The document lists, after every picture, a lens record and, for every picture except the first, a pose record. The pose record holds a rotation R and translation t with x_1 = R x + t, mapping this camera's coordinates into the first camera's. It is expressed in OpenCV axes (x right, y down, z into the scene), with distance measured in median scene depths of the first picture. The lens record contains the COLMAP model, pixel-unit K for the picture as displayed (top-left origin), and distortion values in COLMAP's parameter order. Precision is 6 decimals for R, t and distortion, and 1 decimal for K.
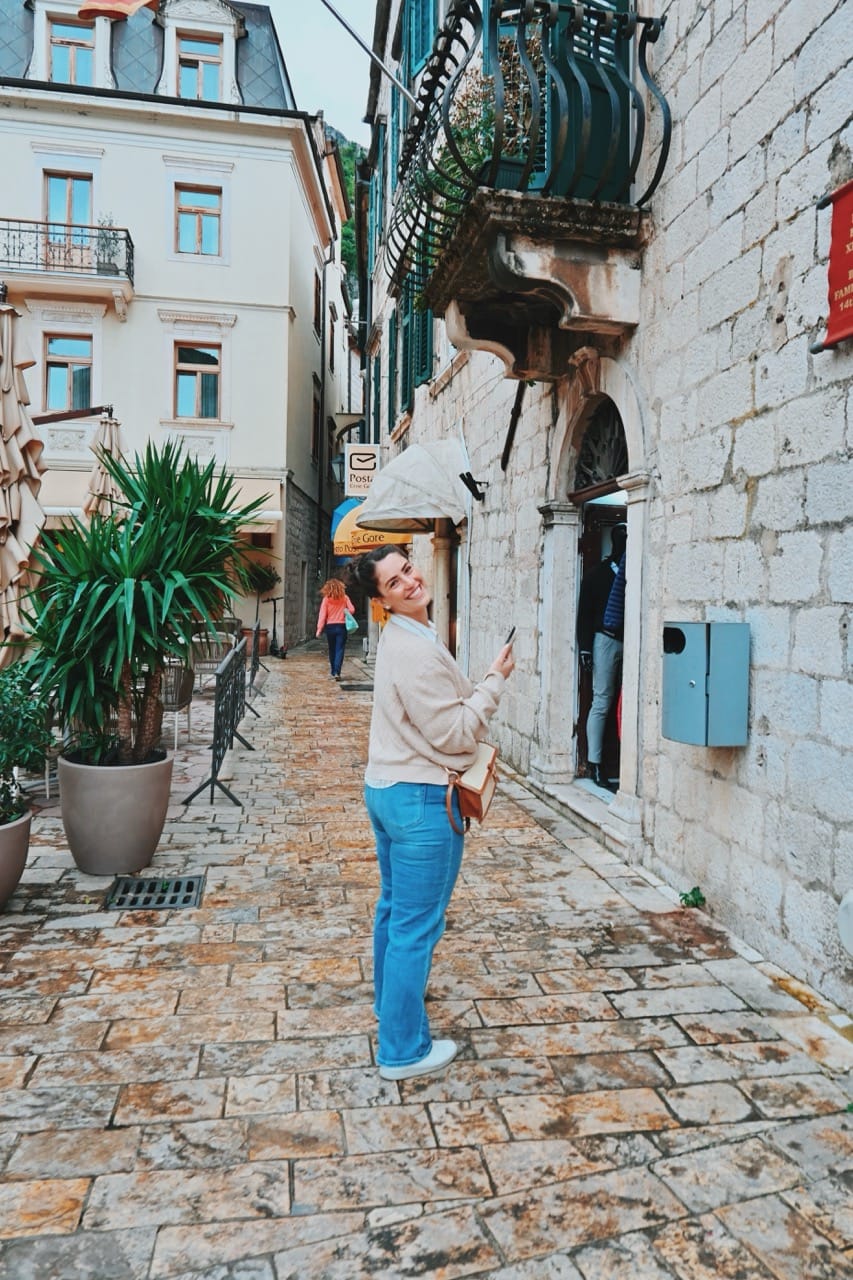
lens RADIAL K [[860.4, 0, 427.9], [0, 860.4, 619.8], [0, 0, 1]] dist [0.006296, 0.000215]
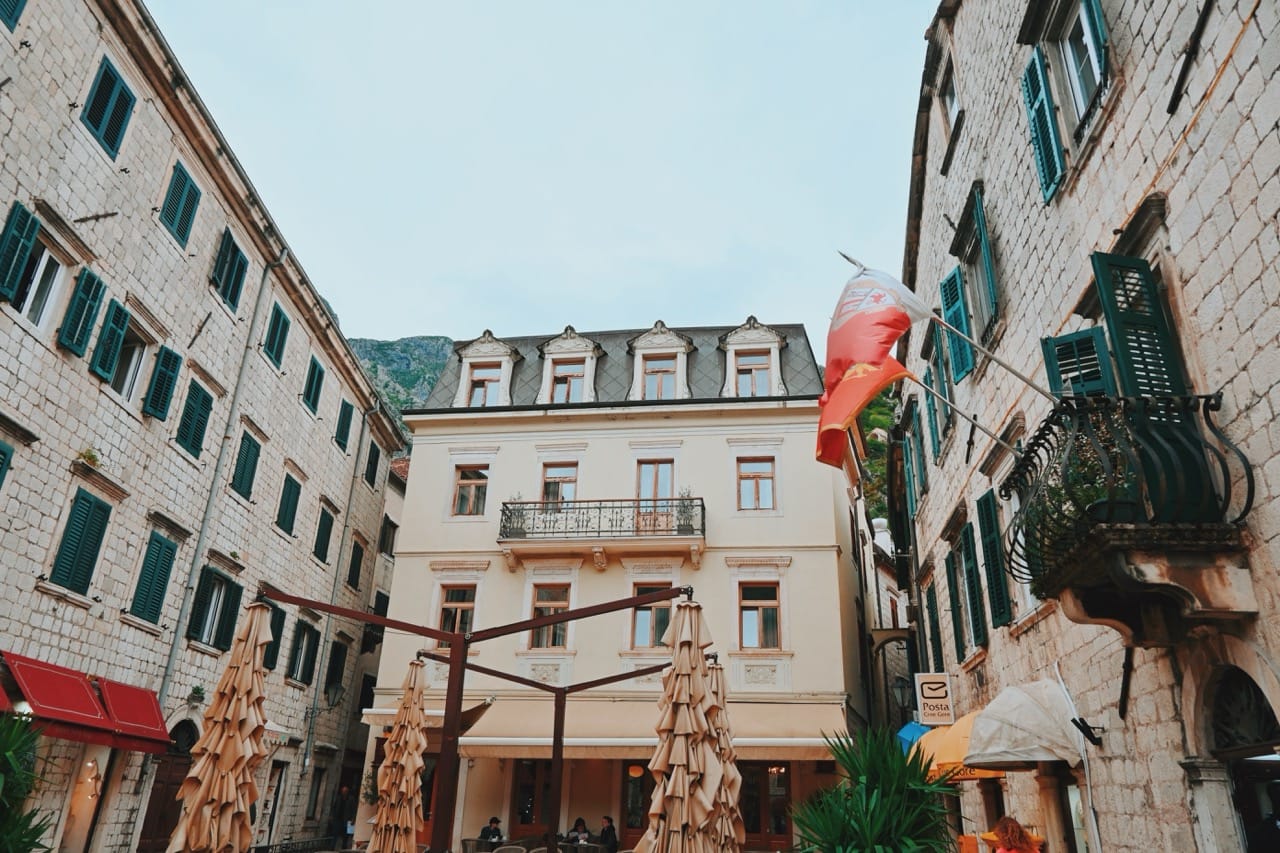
lens RADIAL K [[863.7, 0, 640.0], [0, 863.7, 426.5], [0, 0, 1]] dist [-0.004285, 0.001057]
pose [[0.949159, -0.118414, -0.291676, -0.060677], [-0.018732, 0.903666, -0.427827, -0.014533], [0.314239, 0.411540, 0.855505, -0.127761]]
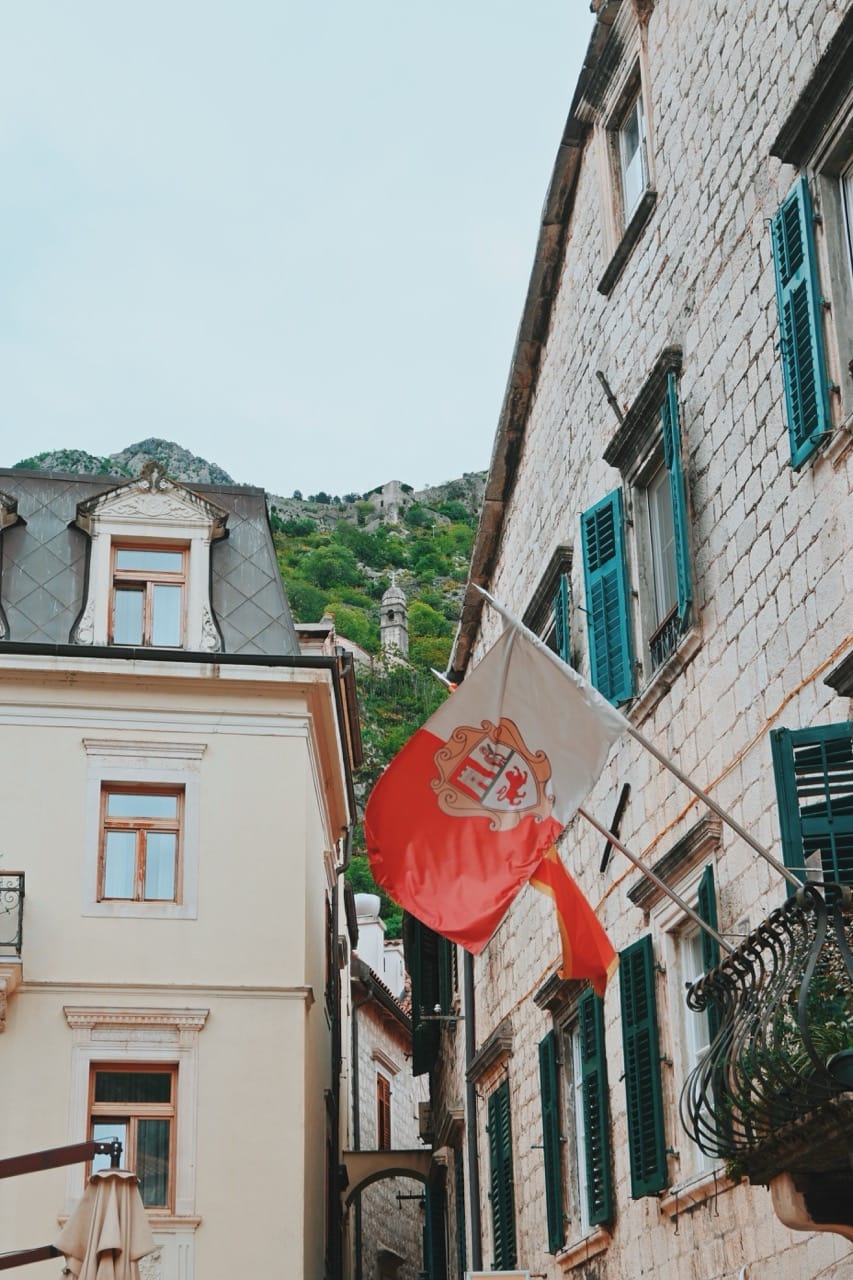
lens RADIAL K [[2209.6, 0, 426.5], [0, 2209.6, 640.0], [0, 0, 1]] dist [0.032222, 0.081488]
pose [[0.999147, -0.036884, 0.018566, -0.111978], [0.041232, 0.915720, -0.399696, -0.012793], [-0.002259, 0.400121, 0.916460, -0.356944]]
